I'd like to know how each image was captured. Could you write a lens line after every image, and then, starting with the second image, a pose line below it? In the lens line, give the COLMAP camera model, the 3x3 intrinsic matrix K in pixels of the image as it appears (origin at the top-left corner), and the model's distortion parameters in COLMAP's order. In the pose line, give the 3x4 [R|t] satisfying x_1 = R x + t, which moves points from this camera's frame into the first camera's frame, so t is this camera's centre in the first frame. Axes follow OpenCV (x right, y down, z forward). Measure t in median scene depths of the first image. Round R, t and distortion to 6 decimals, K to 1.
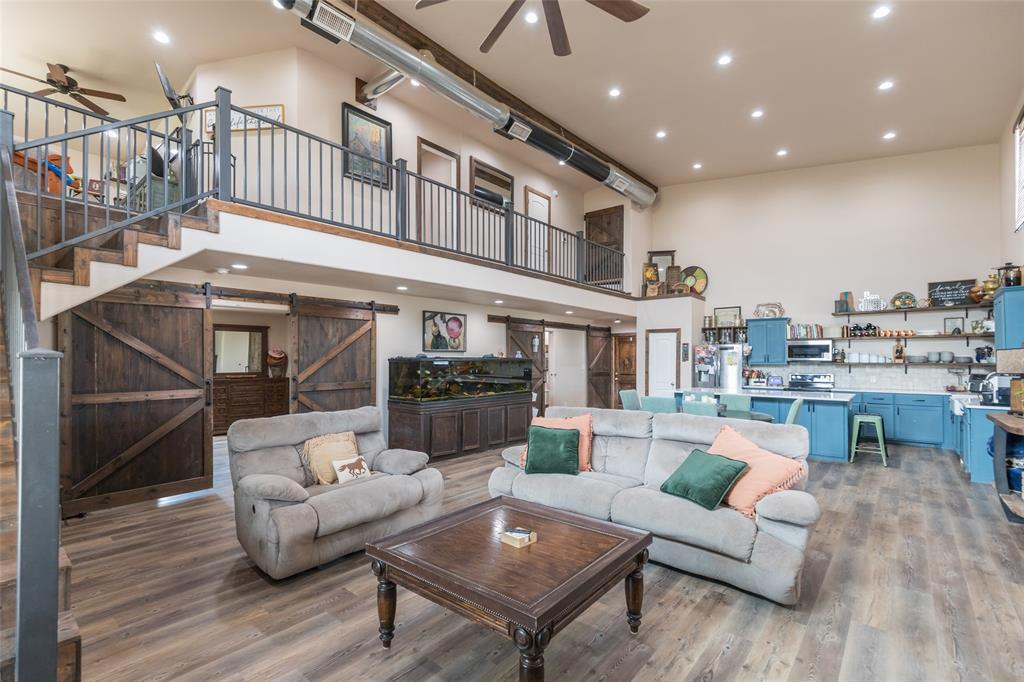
lens RADIAL K [[463.6, 0, 513.3], [0, 463.6, 350.9], [0, 0, 1]] dist [0.008172, 0.000884]
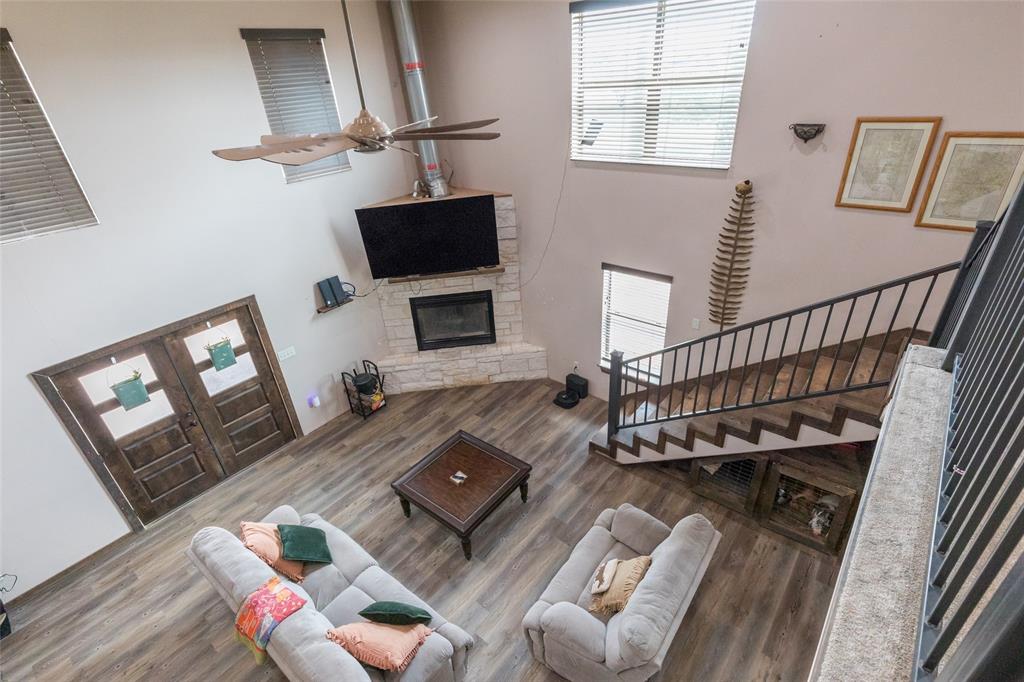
lens RADIAL K [[491.7, 0, 510.8], [0, 491.7, 344.4], [0, 0, 1]] dist [0.010094, 0.000789]
pose [[-0.997771, 0.054036, 0.039161, -0.088491], [0.066197, 0.875754, 0.478198, -0.302969], [-0.008455, 0.479725, -0.877378, 0.712749]]
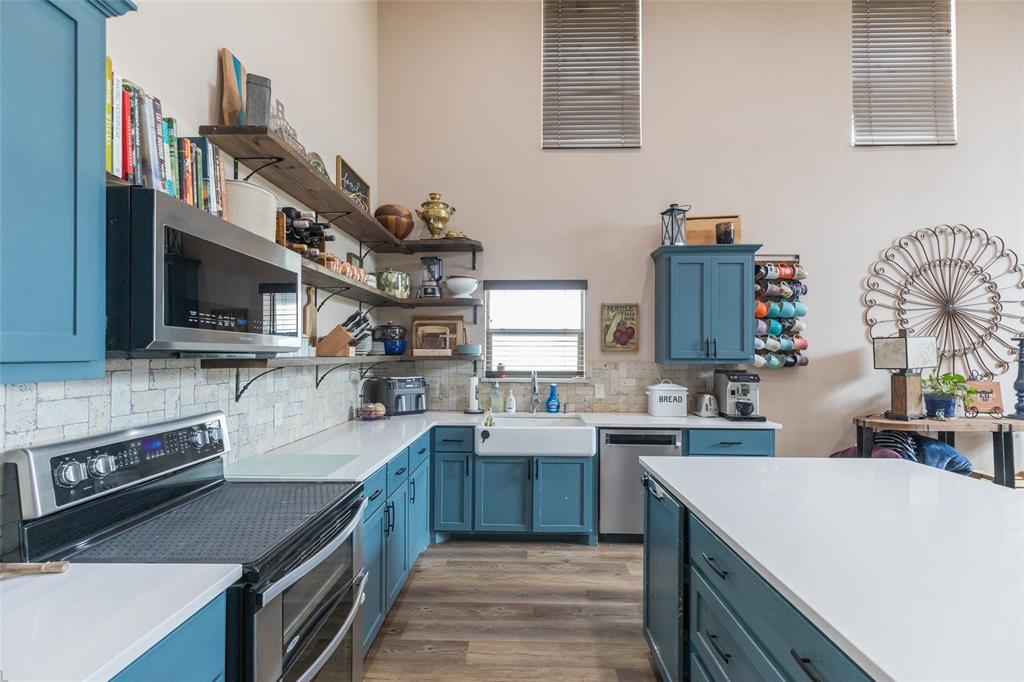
lens RADIAL K [[463.6, 0, 512.8], [0, 463.6, 347.5], [0, 0, 1]] dist [0.008172, 0.000884]
pose [[-0.620098, 0.008702, 0.784476, 0.454116], [-0.018379, 0.999503, -0.025615, 0.024096], [-0.784309, -0.030302, -0.619630, 1.048878]]
